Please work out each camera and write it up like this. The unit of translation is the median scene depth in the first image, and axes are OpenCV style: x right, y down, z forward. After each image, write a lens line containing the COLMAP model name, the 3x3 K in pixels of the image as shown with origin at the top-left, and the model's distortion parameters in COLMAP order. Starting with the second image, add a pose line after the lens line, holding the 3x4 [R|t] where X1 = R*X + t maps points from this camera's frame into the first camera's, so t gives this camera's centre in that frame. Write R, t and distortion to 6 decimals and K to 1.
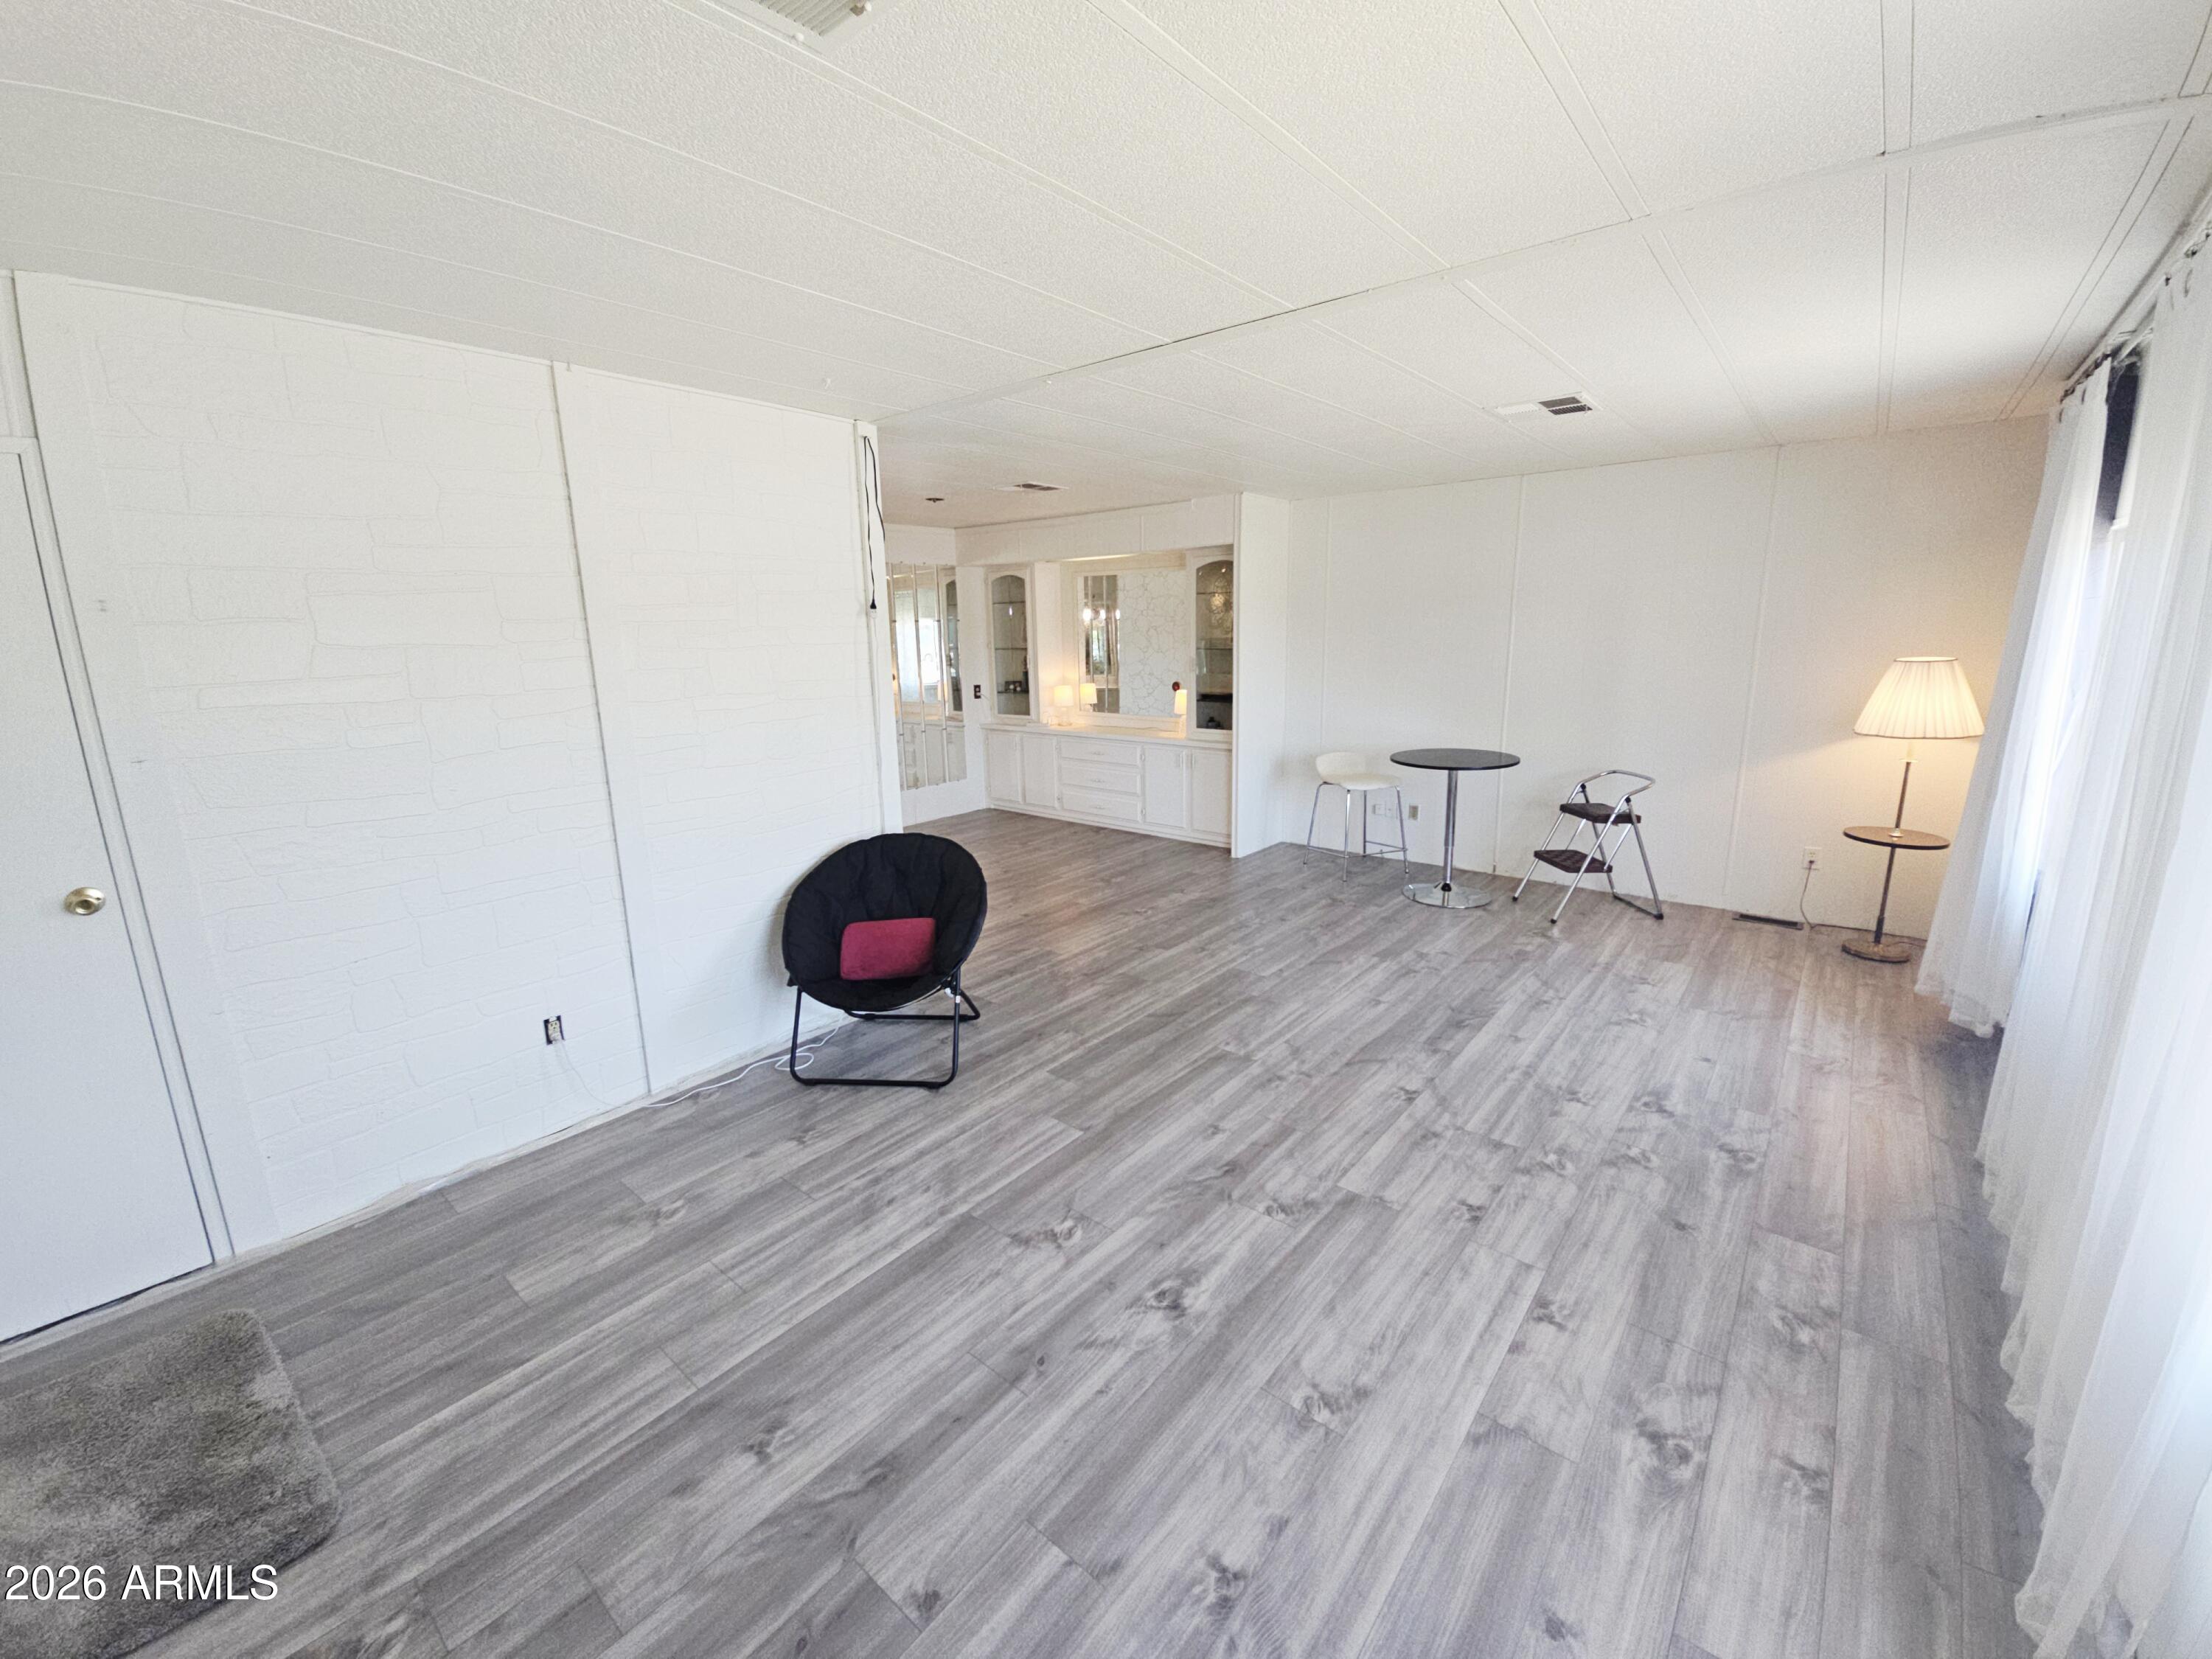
lens RADIAL K [[897.4, 0, 1106.0], [0, 897.4, 829.5], [0, 0, 1]] dist [-0.014002, -0.000161]
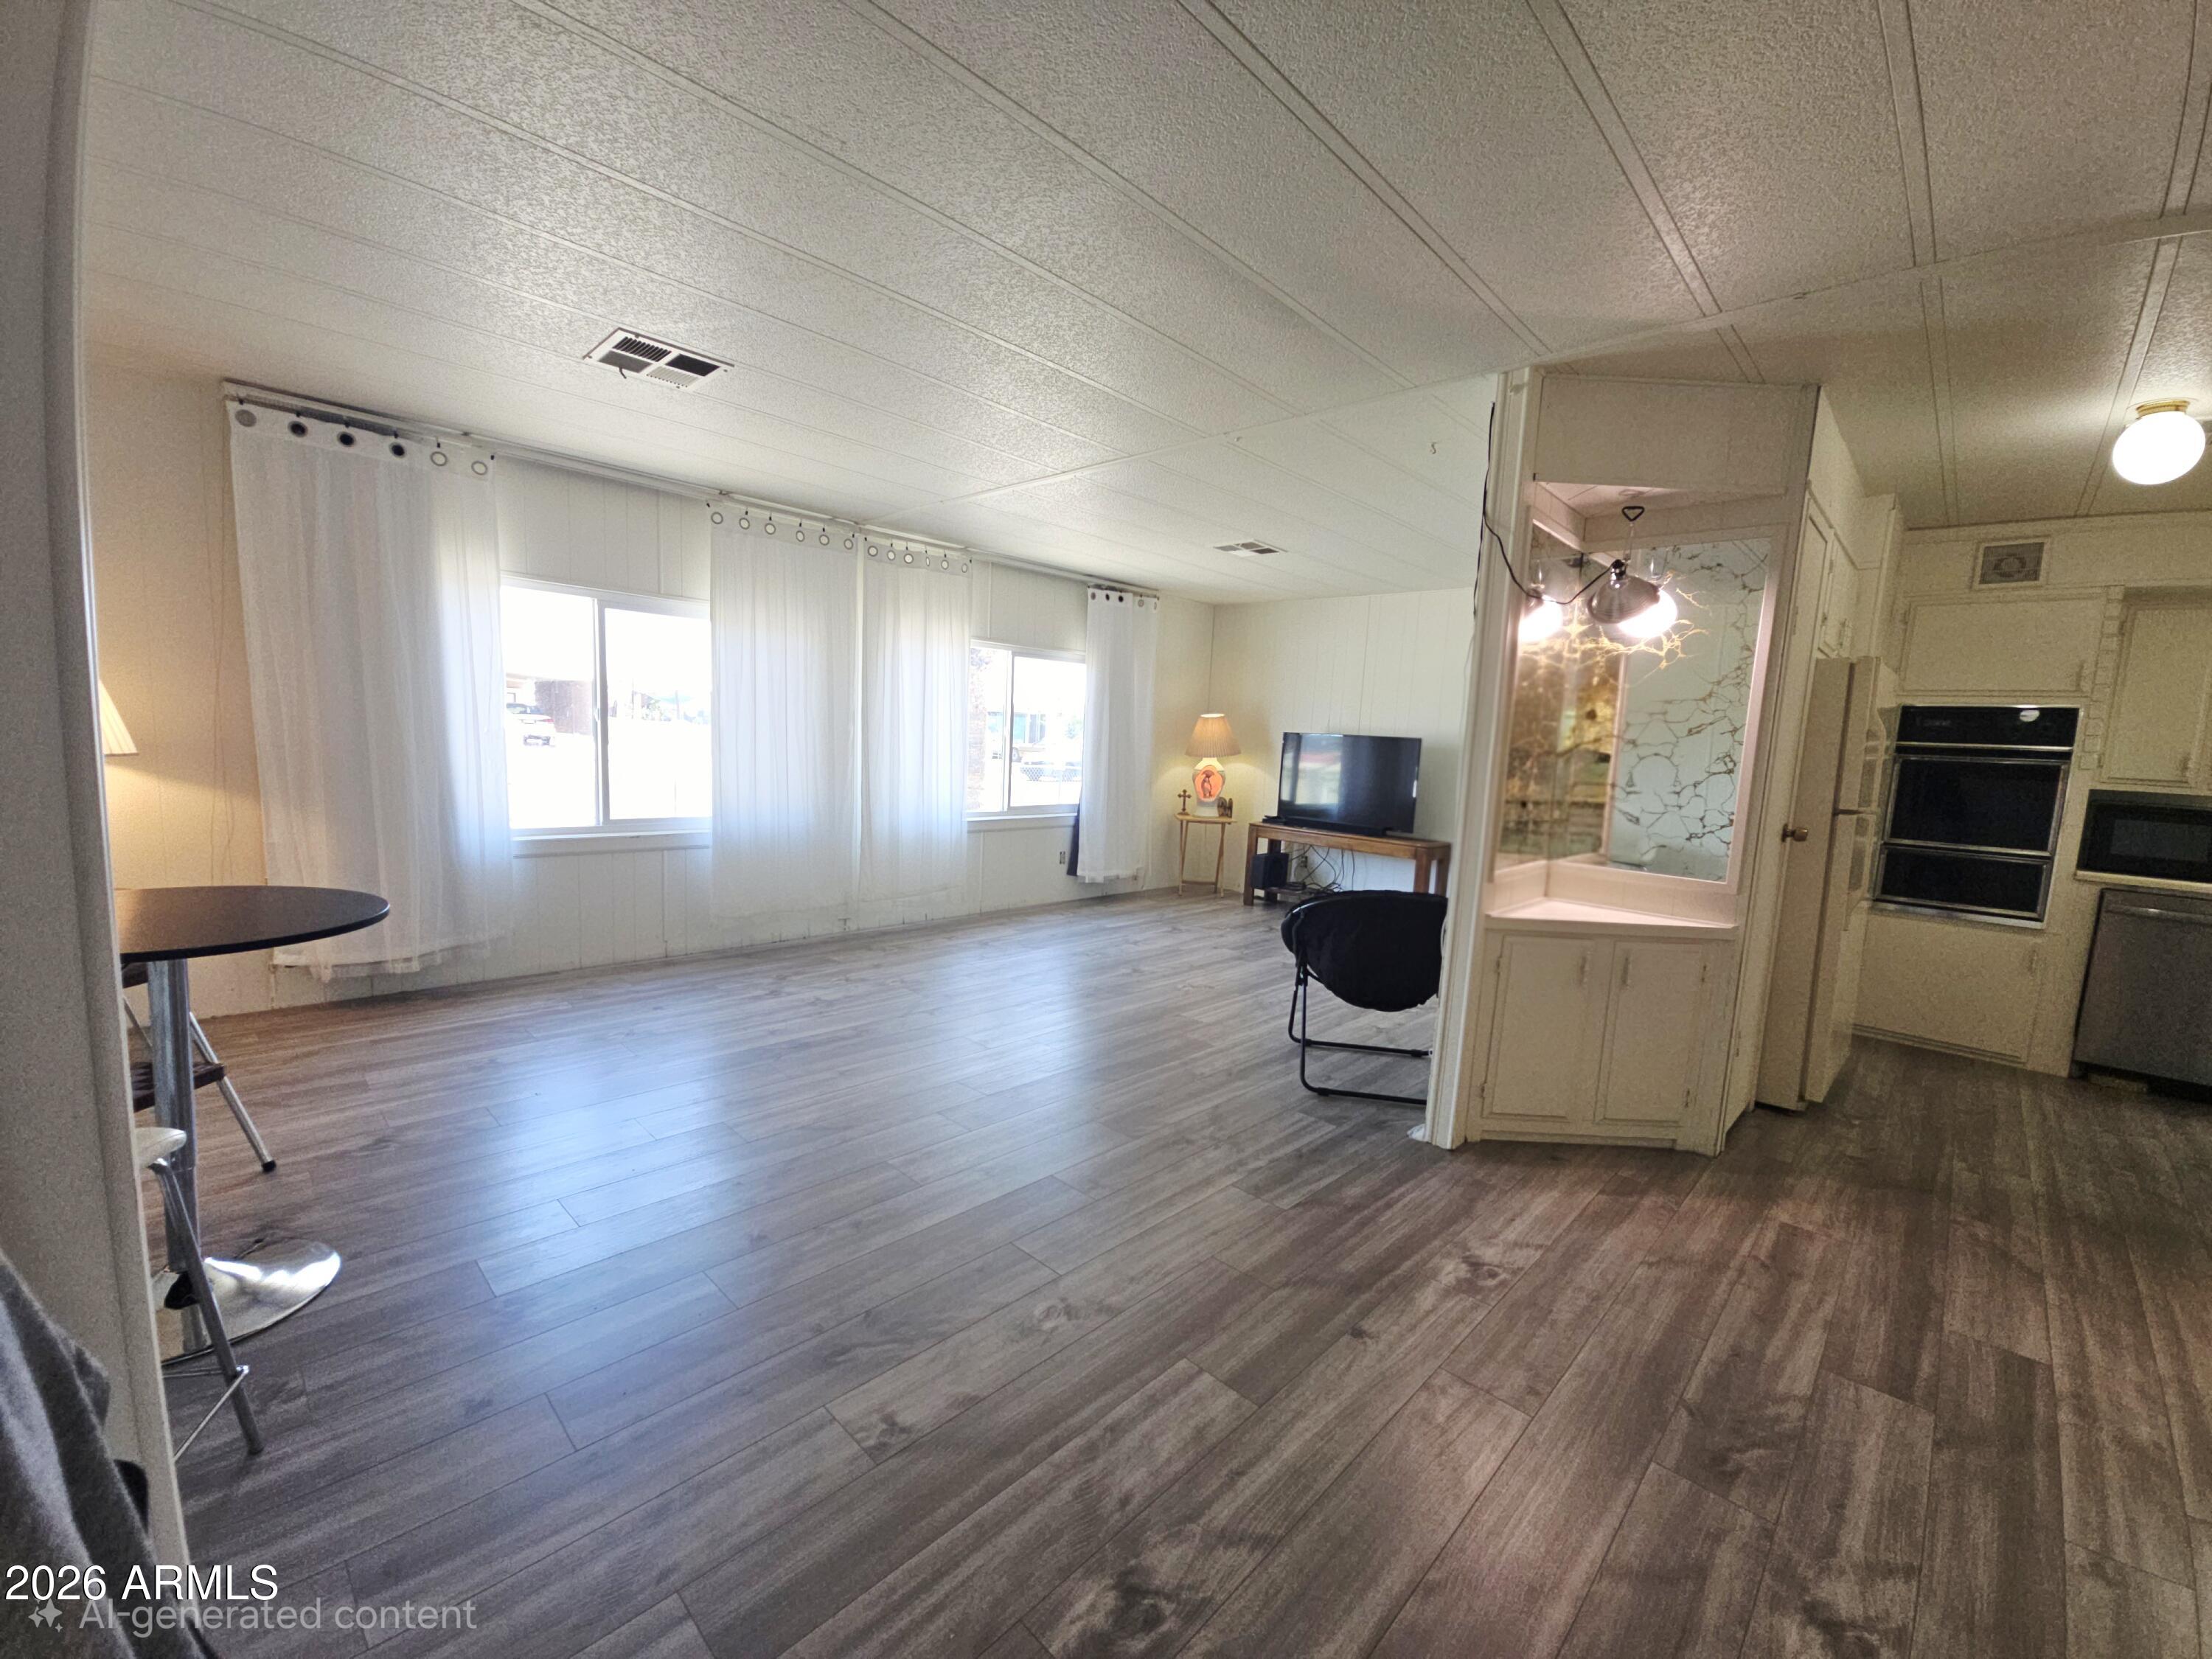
lens RADIAL K [[897.4, 0, 1106.0], [0, 897.4, 829.5], [0, 0, 1]] dist [-0.014002, -0.000161]
pose [[-0.996361, -0.039760, 0.075390, -0.002707], [-0.013320, 0.946296, 0.323027, -0.365346], [-0.084185, 0.320847, -0.943382, 2.031129]]
